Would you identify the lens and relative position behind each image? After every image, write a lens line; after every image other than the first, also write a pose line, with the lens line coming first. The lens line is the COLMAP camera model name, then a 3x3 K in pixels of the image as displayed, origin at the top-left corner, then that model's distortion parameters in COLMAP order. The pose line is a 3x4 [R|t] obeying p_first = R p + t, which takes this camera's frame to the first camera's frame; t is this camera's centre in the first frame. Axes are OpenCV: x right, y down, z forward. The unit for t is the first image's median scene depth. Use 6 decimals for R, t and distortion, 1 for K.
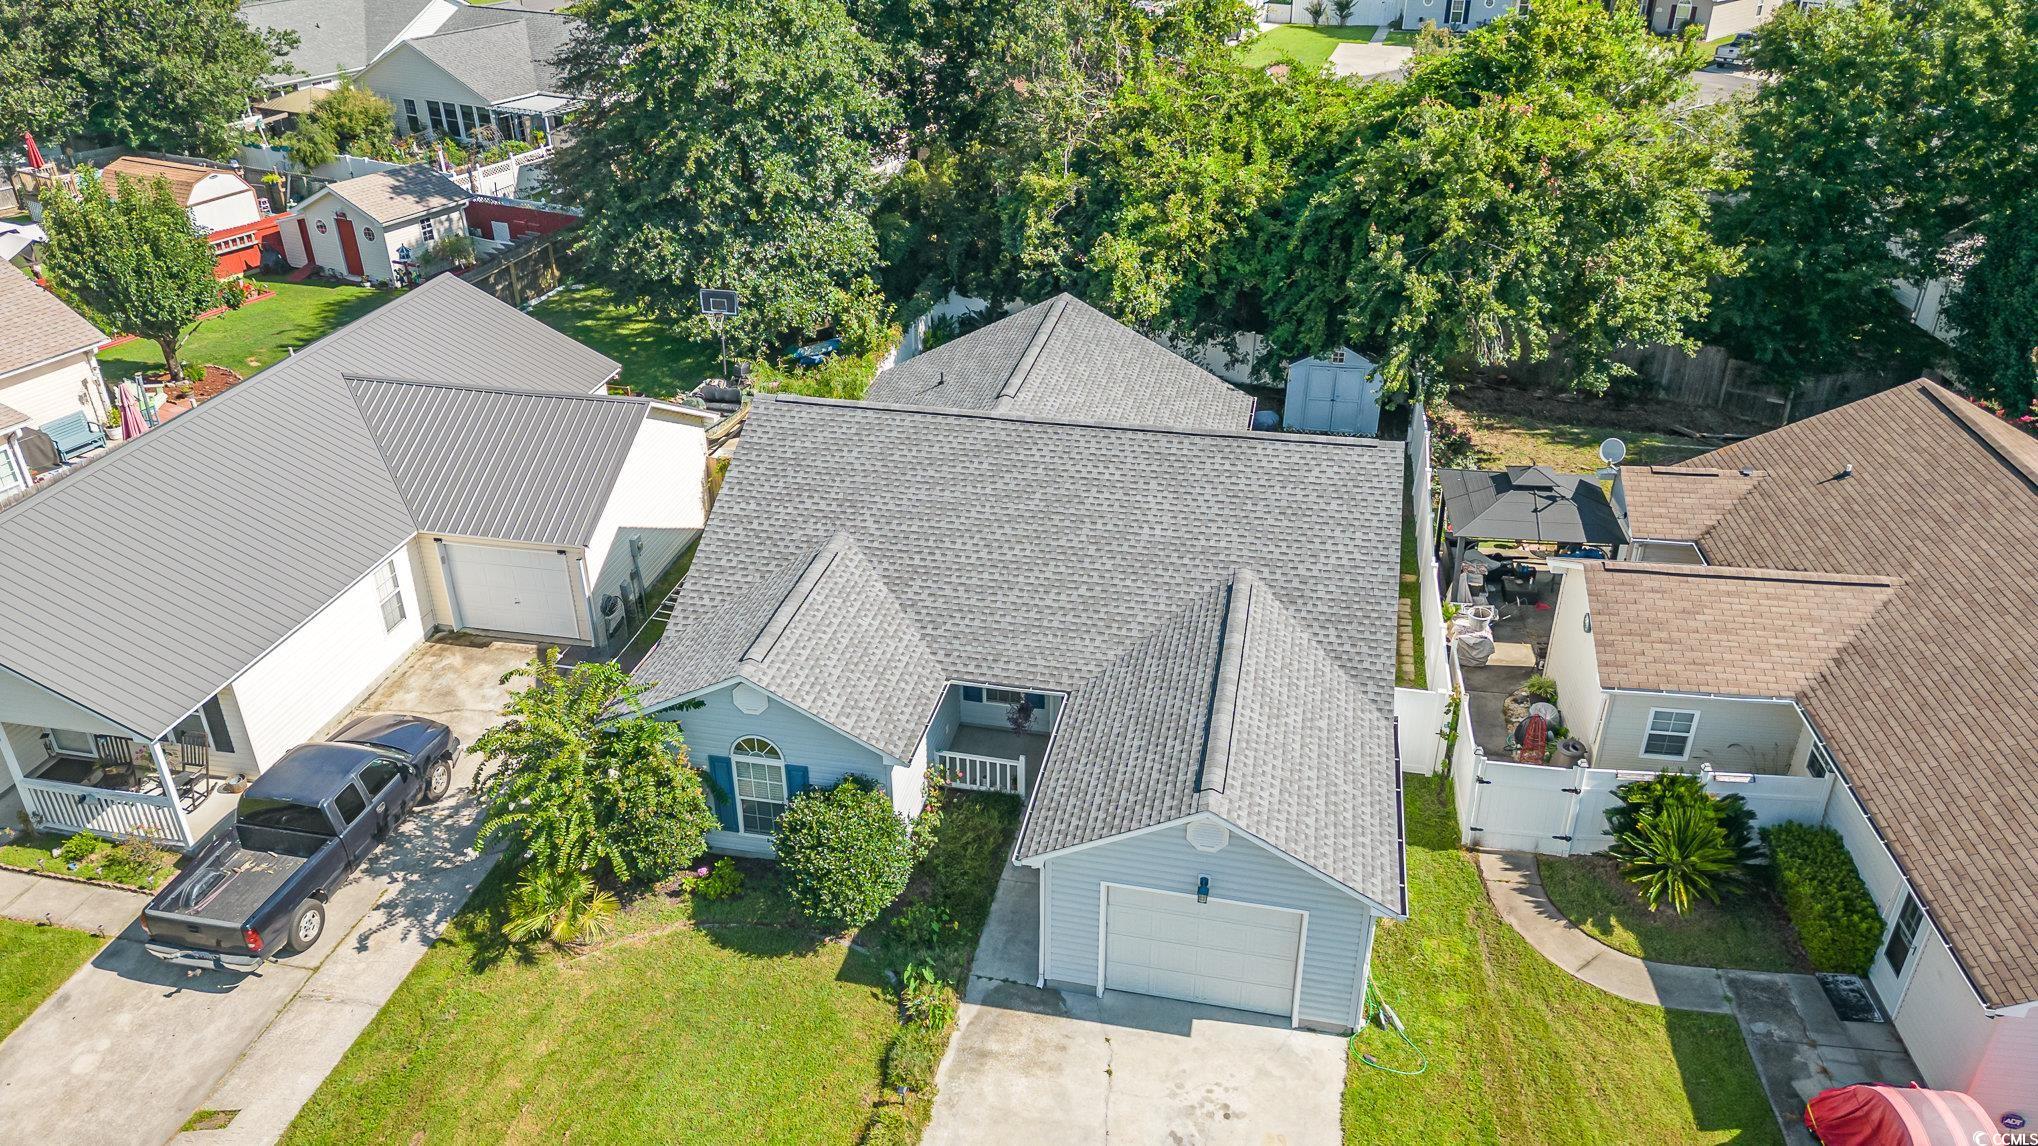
lens RADIAL K [[1456.5, 0, 1009.1], [0, 1456.5, 567.7], [0, 0, 1]] dist [0.068805, -0.092178]
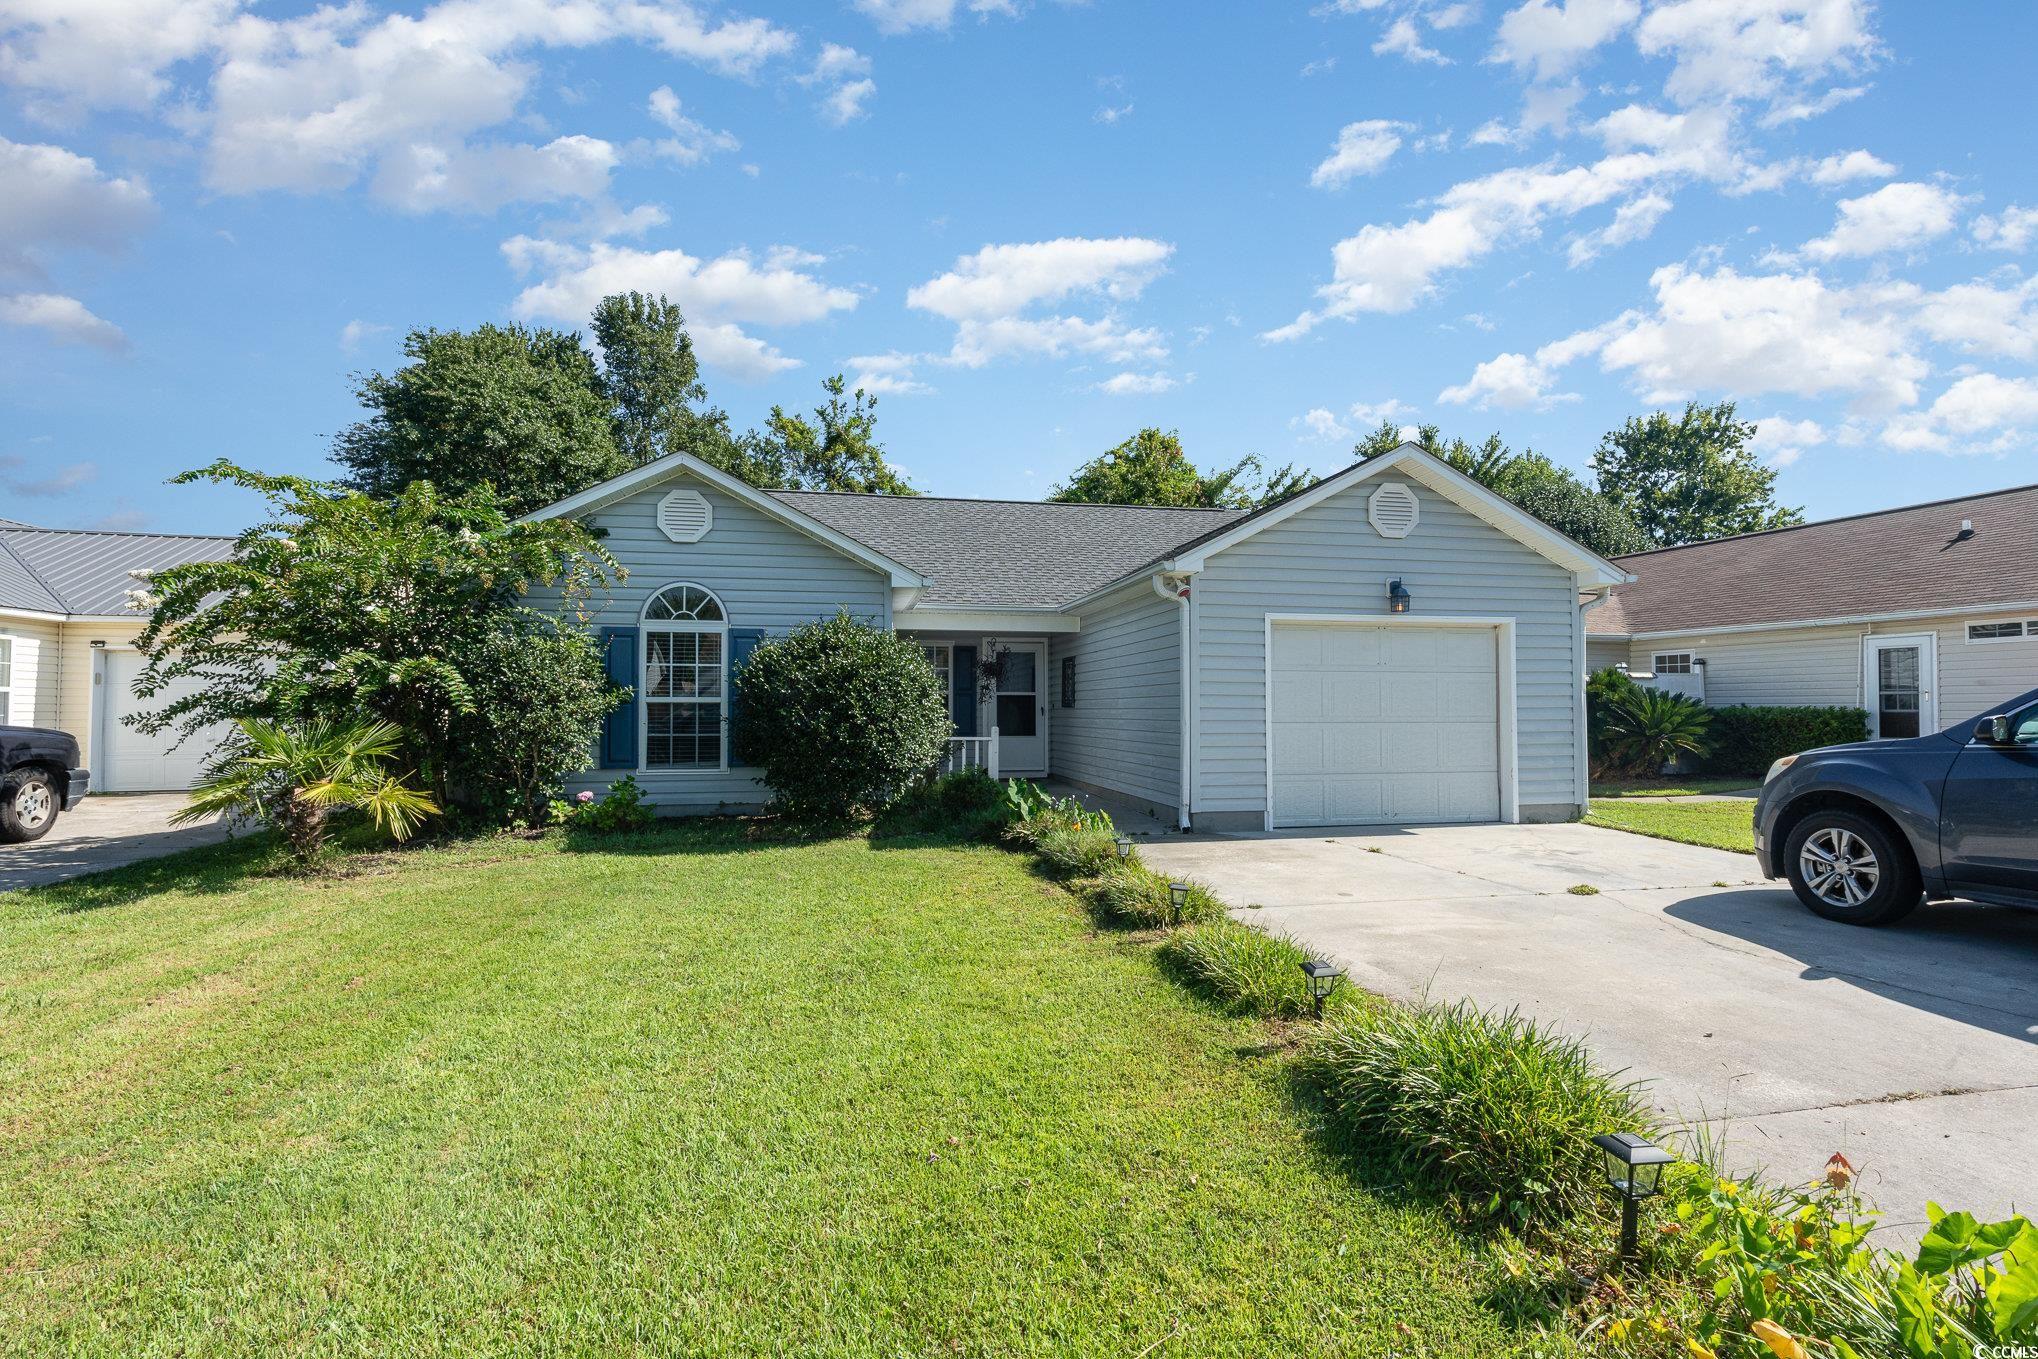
lens RADIAL K [[939.4, 0, 1026.9], [0, 939.4, 680.1], [0, 0, 1]] dist [-0.003761, -0.000570]
pose [[0.911693, 0.014343, 0.410621, -0.155105], [0.194295, 0.865537, -0.461622, 0.288908], [-0.362029, 0.500639, 0.786318, 0.465209]]
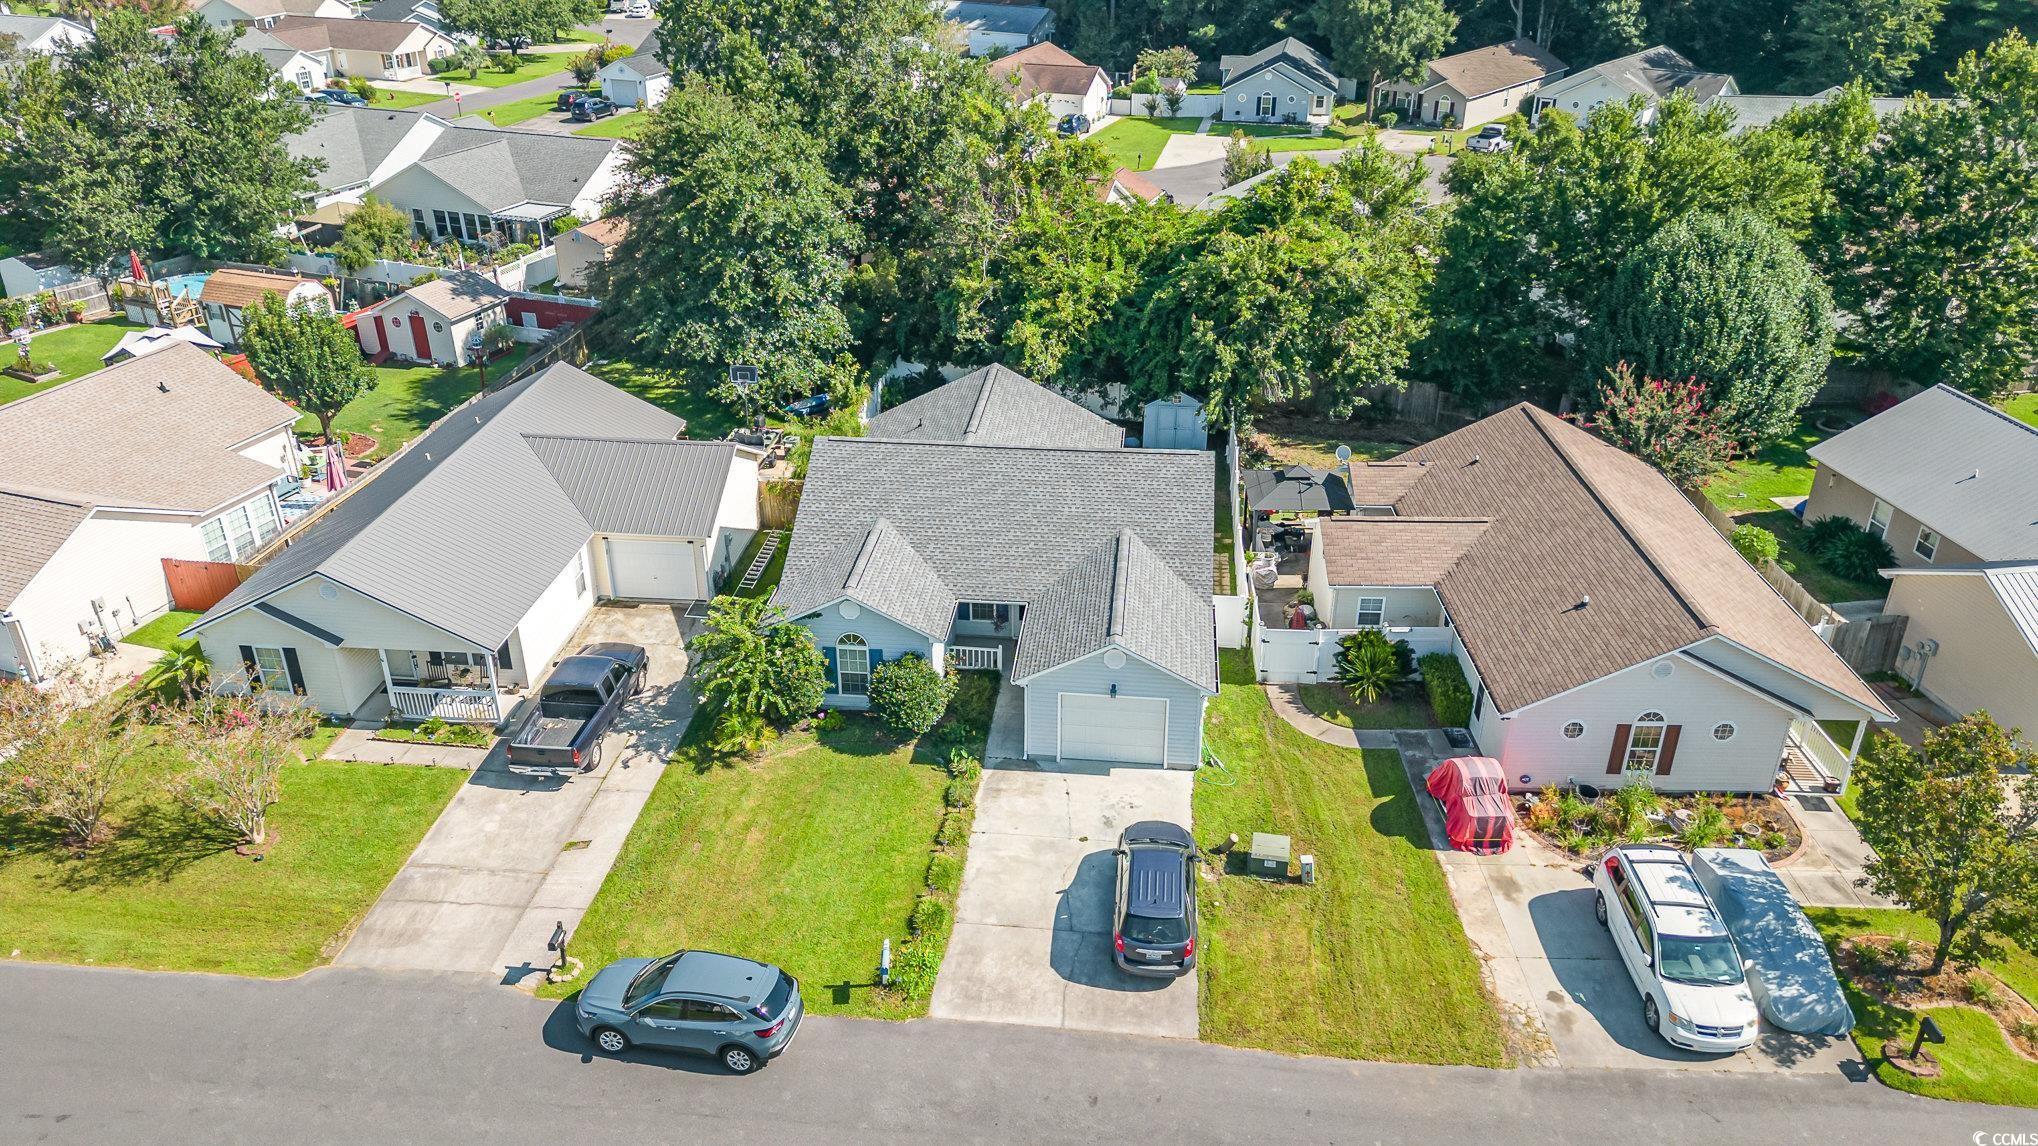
lens RADIAL K [[1456.5, 0, 1009.1], [0, 1456.5, 567.7], [0, 0, 1]] dist [0.068805, -0.092178]
pose [[0.994809, -0.044157, 0.091679, -0.107042], [0.046544, 0.998626, -0.024066, 0.066286], [-0.090490, 0.028208, 0.995498, -0.552648]]
